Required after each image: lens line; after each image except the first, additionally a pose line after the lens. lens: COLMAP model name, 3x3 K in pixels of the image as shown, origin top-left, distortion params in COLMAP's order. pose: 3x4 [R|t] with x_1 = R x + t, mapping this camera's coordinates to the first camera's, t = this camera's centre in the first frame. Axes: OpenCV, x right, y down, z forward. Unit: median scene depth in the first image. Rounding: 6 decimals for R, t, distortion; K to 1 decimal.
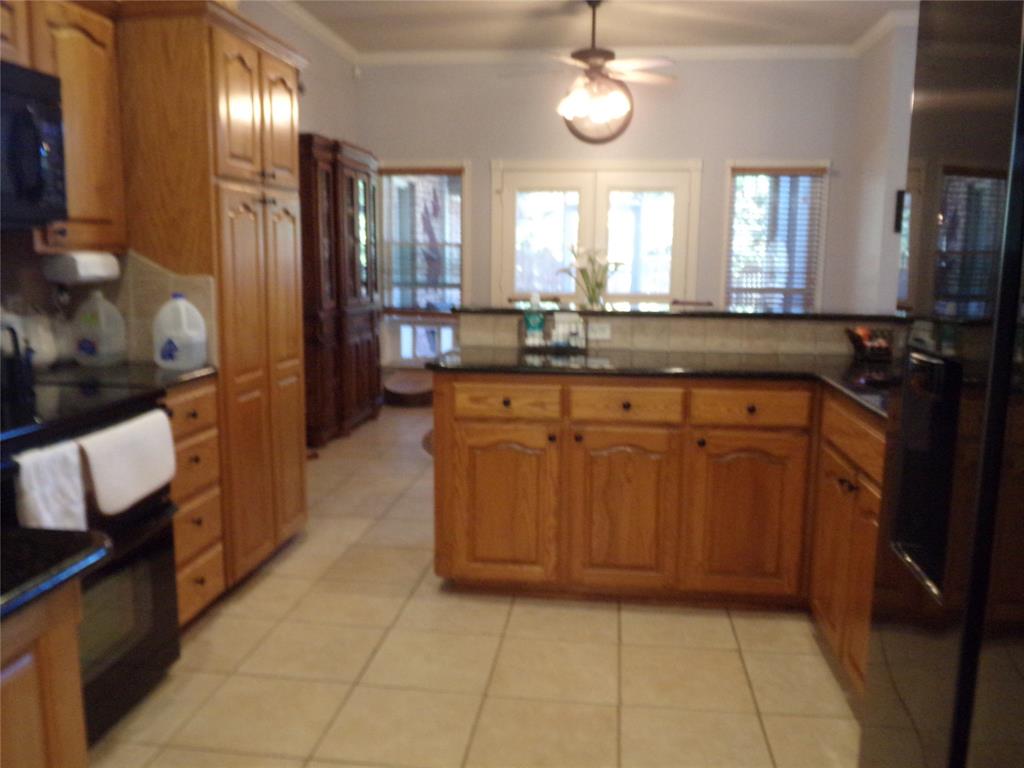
lens RADIAL K [[851.4, 0, 512.0], [0, 851.4, 384.0], [0, 0, 1]] dist [-0.009713, -0.012092]
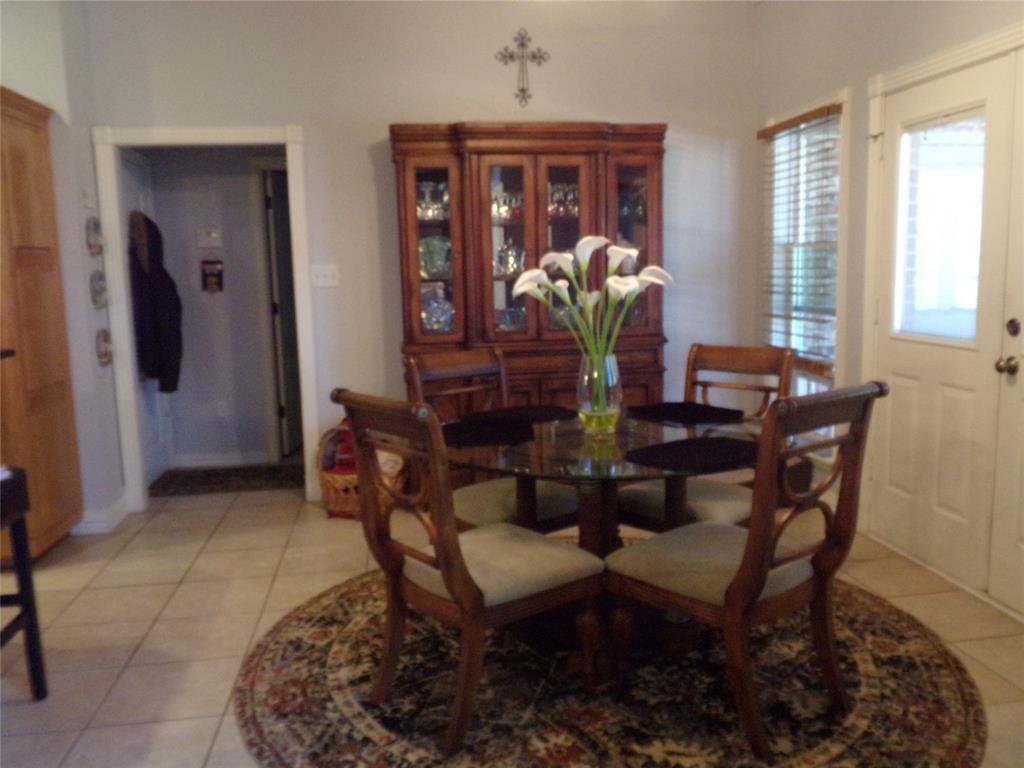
lens RADIAL K [[851.4, 0, 512.0], [0, 851.4, 384.0], [0, 0, 1]] dist [-0.009713, -0.012092]
pose [[0.265823, 0.111995, -0.957494, 0.869233], [-0.115005, 0.989820, 0.083848, -0.195464], [0.957137, 0.087827, 0.275997, 1.335156]]
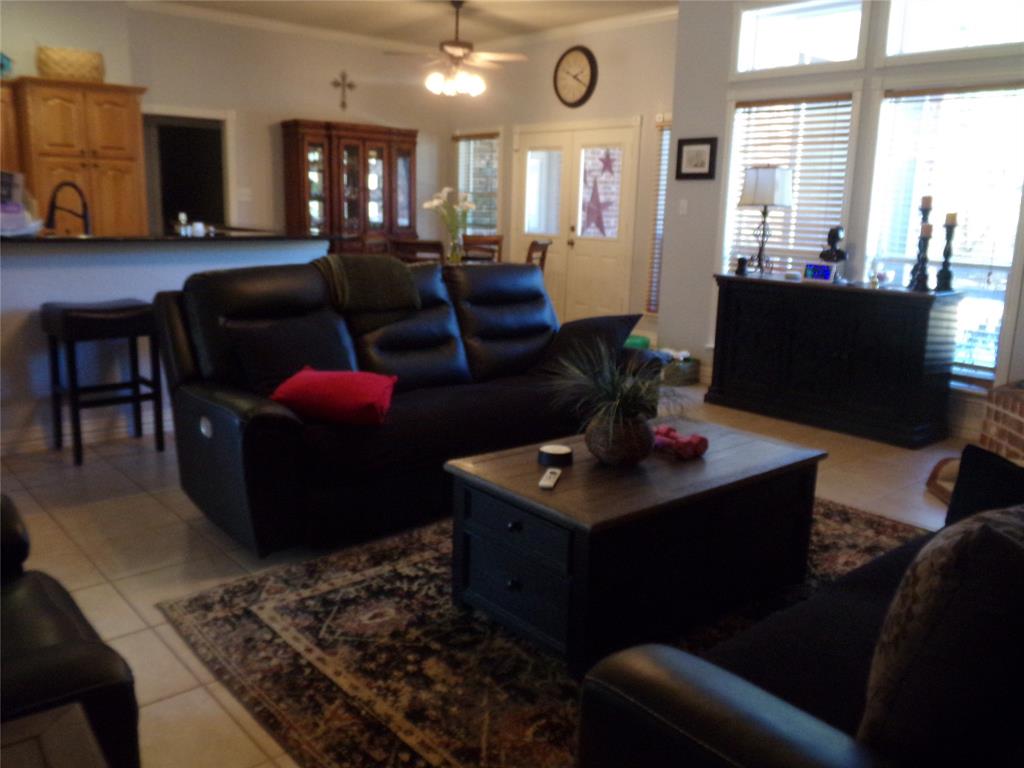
lens RADIAL K [[851.4, 0, 512.0], [0, 851.4, 384.0], [0, 0, 1]] dist [-0.009713, -0.012092]
pose [[0.747735, 0.146082, -0.647729, 1.674219], [-0.118044, 0.989205, 0.086827, 0.005748], [0.653421, 0.011537, 0.756907, 0.125111]]
